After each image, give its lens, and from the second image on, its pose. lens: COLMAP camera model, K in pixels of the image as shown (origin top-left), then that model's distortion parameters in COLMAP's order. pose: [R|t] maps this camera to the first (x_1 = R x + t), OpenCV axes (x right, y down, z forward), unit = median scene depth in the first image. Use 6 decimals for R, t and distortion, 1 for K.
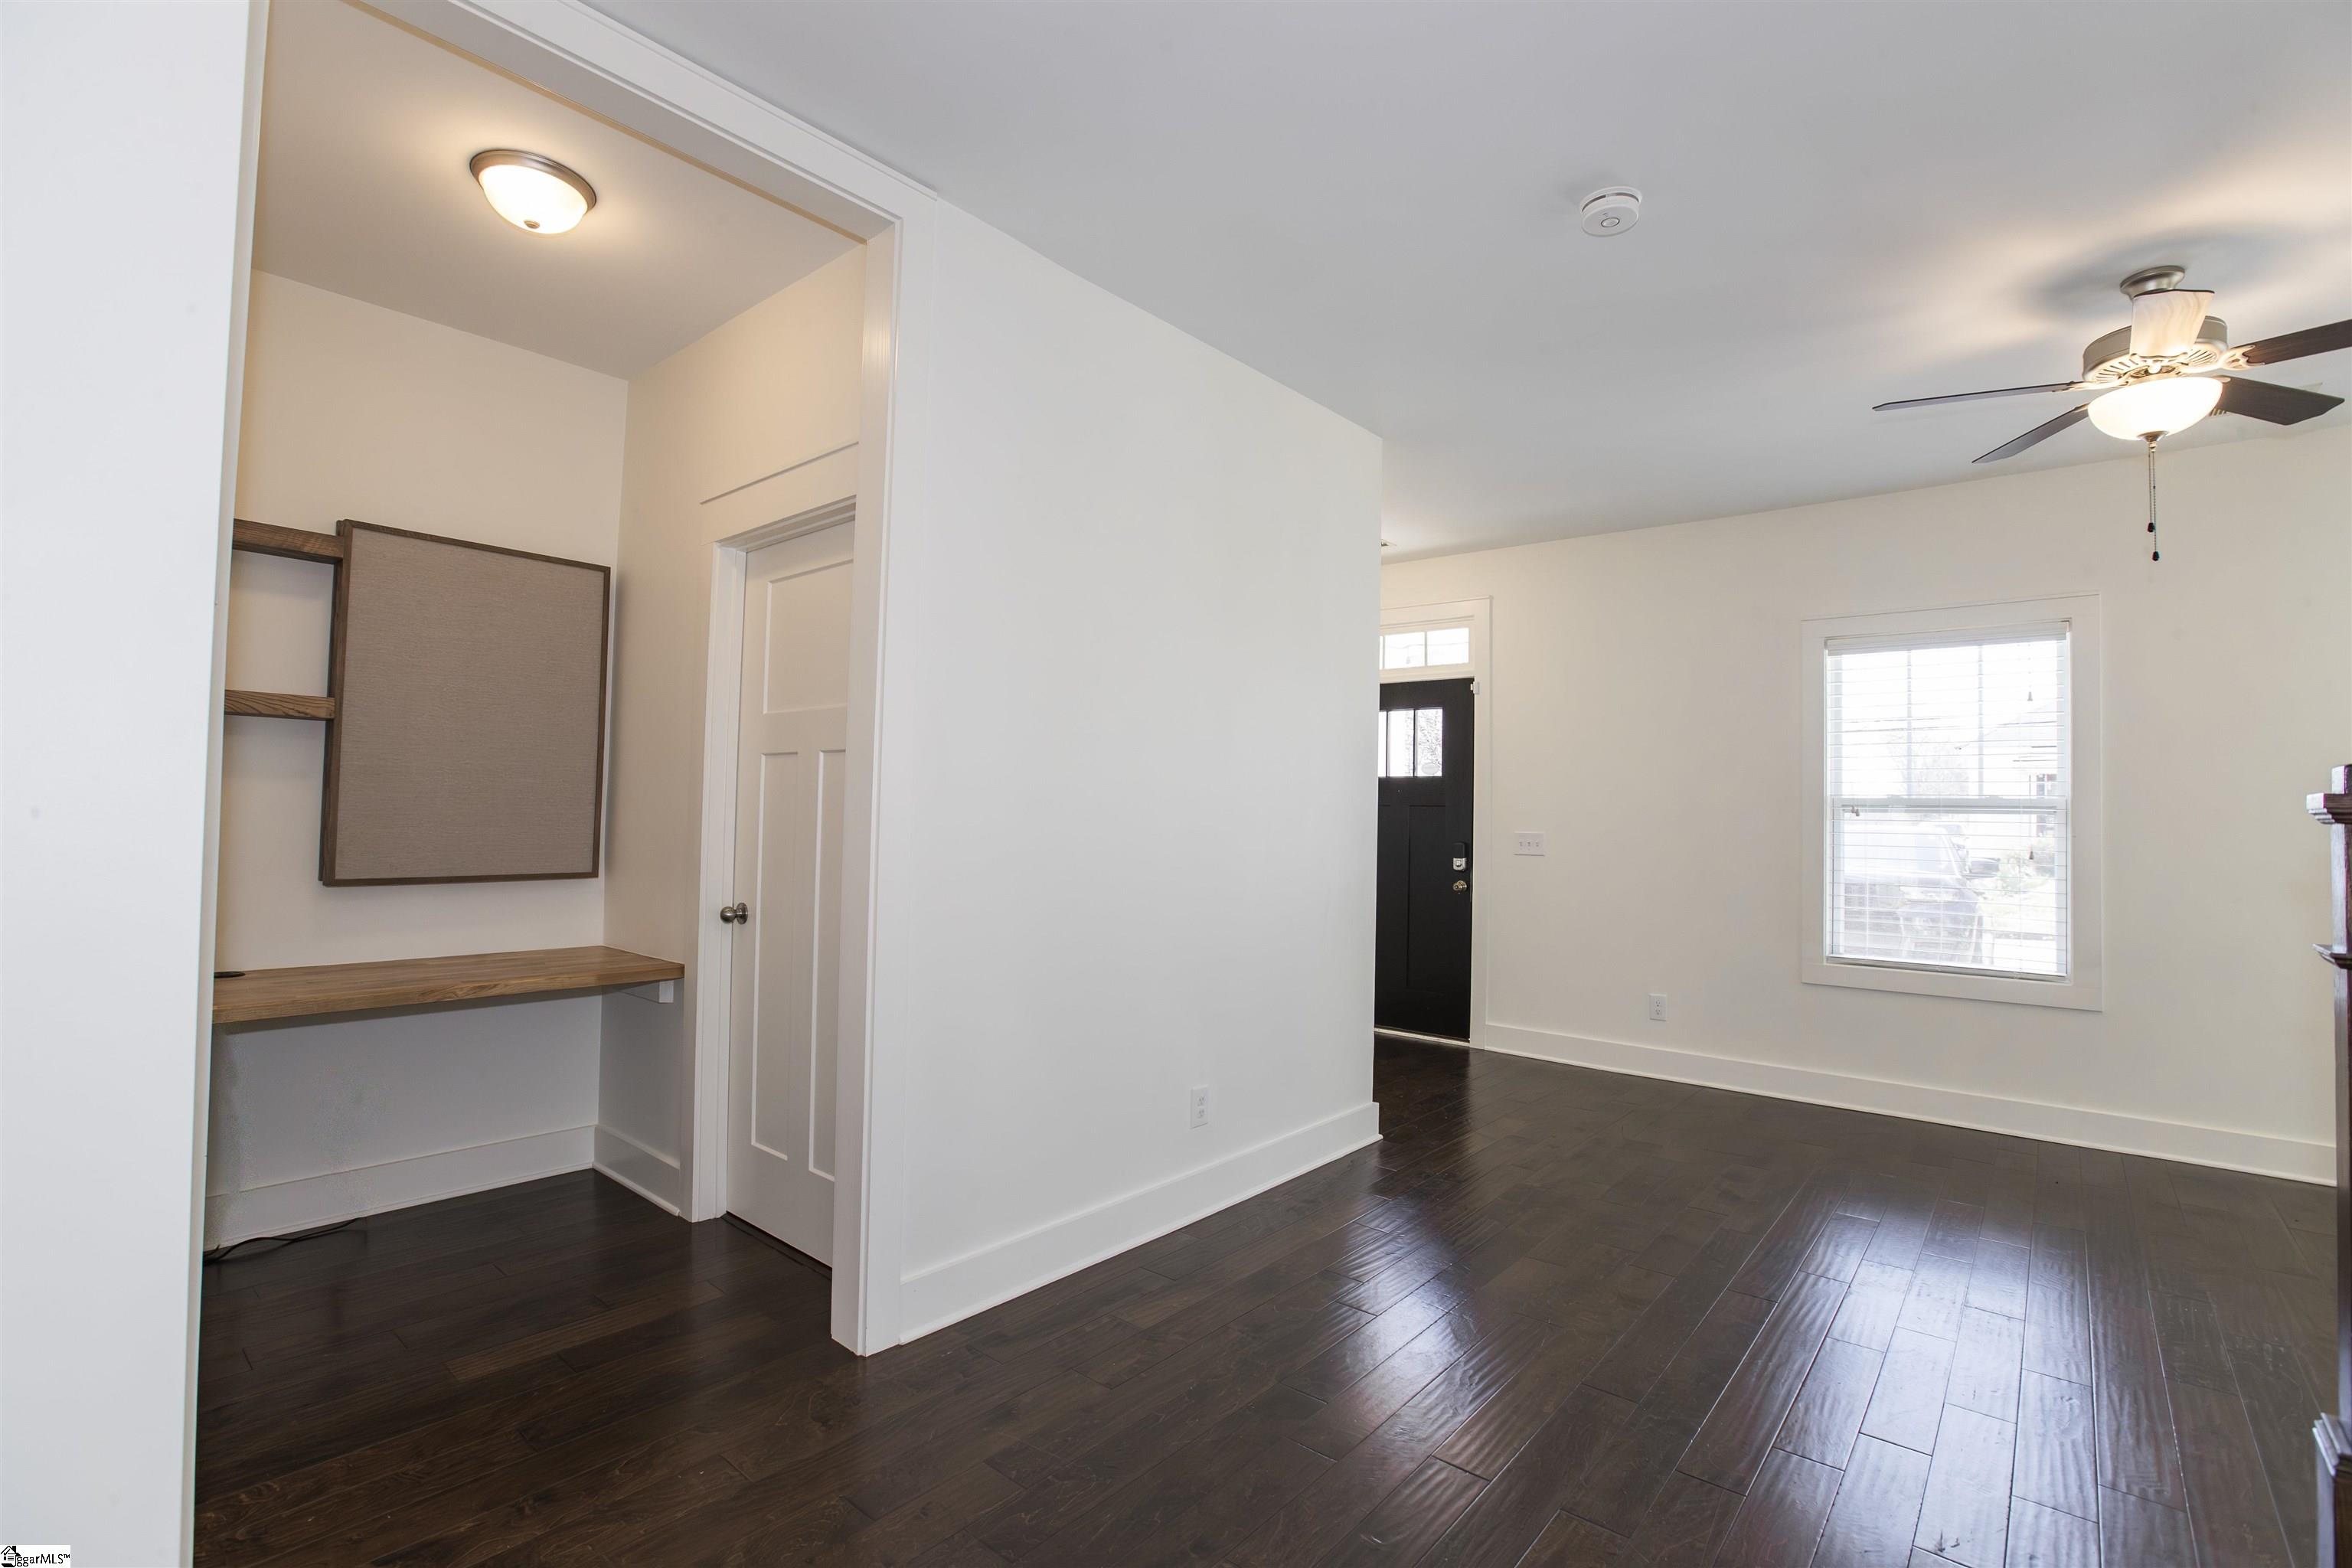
lens RADIAL K [[1067.7, 0, 1171.4], [0, 1067.7, 796.4], [0, 0, 1]] dist [-0.037727, 0.003781]
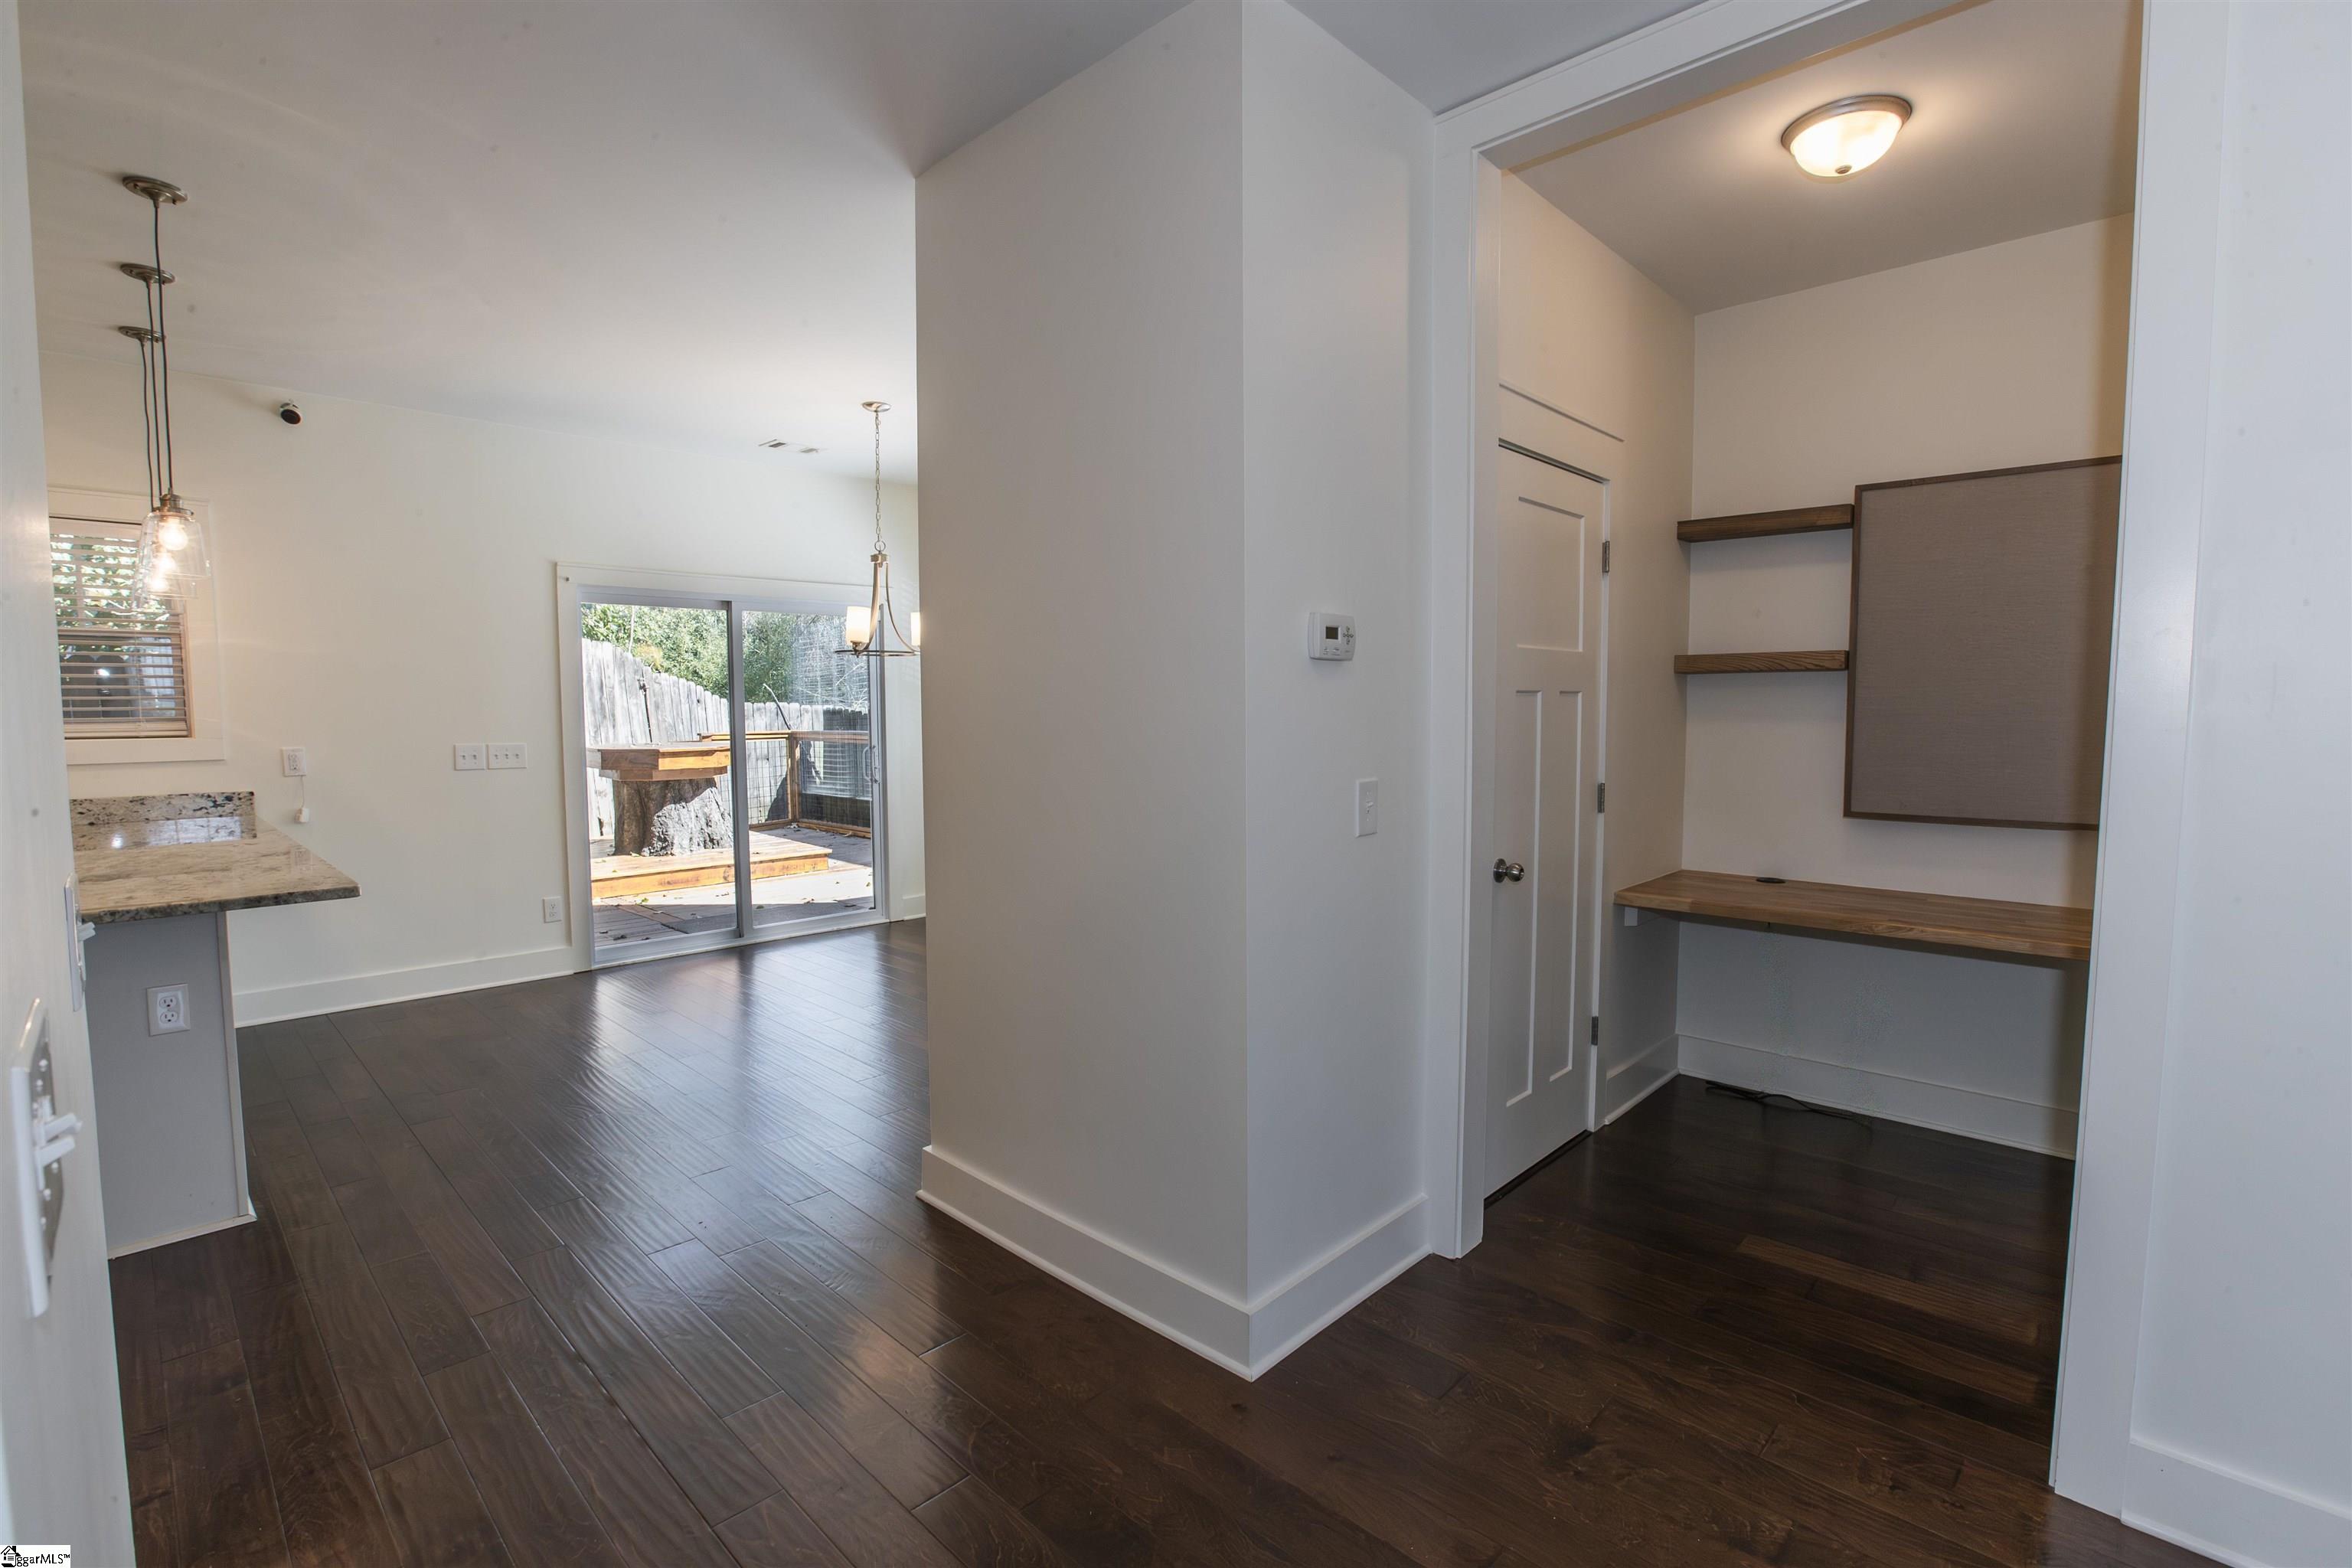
lens RADIAL K [[1067.7, 0, 1168.3], [0, 1067.7, 779.4], [0, 0, 1]] dist [-0.037727, 0.003781]
pose [[-0.058759, 0.049252, -0.997056, 0.372262], [0.021522, 0.998613, 0.048060, -0.024784], [0.998040, -0.018635, -0.059738, 0.333104]]
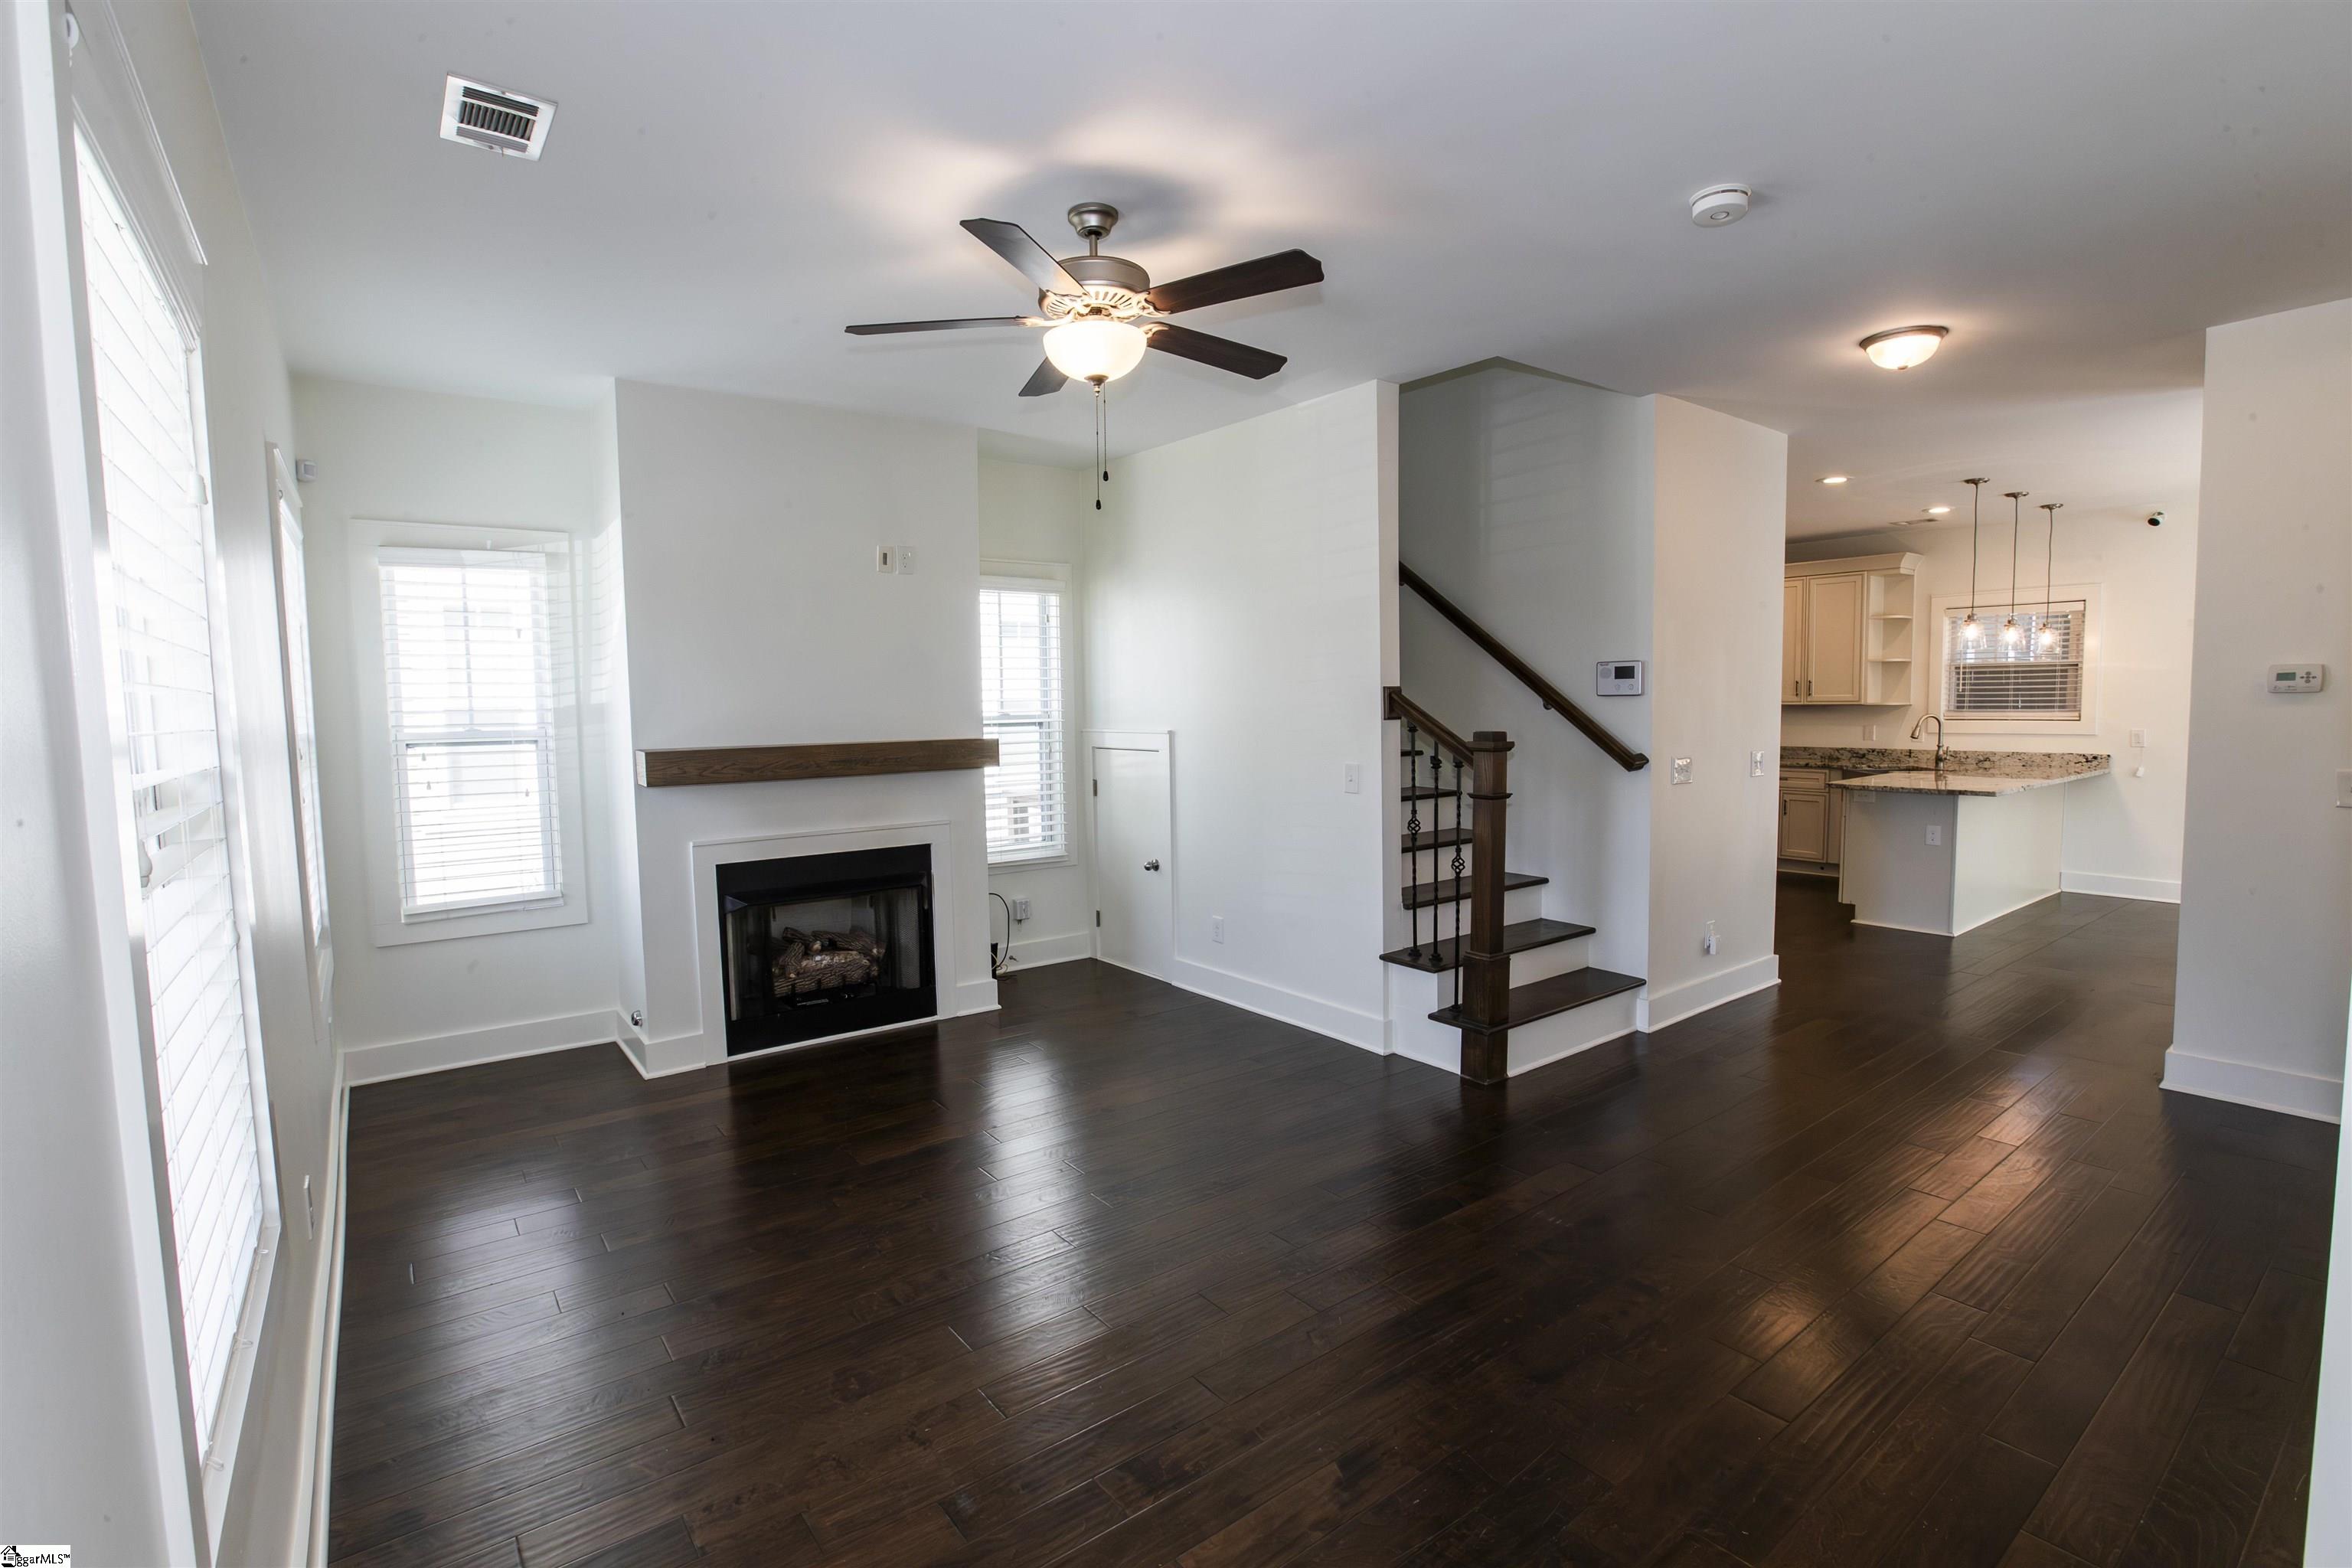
lens RADIAL K [[1067.7, 0, 1171.1], [0, 1067.7, 804.2], [0, 0, 1]] dist [-0.037727, 0.003781]
pose [[-0.975915, -0.026949, 0.216481, 0.609007], [-0.009595, 0.996682, 0.080822, -0.025298], [-0.217941, 0.076798, -0.972936, 1.828892]]
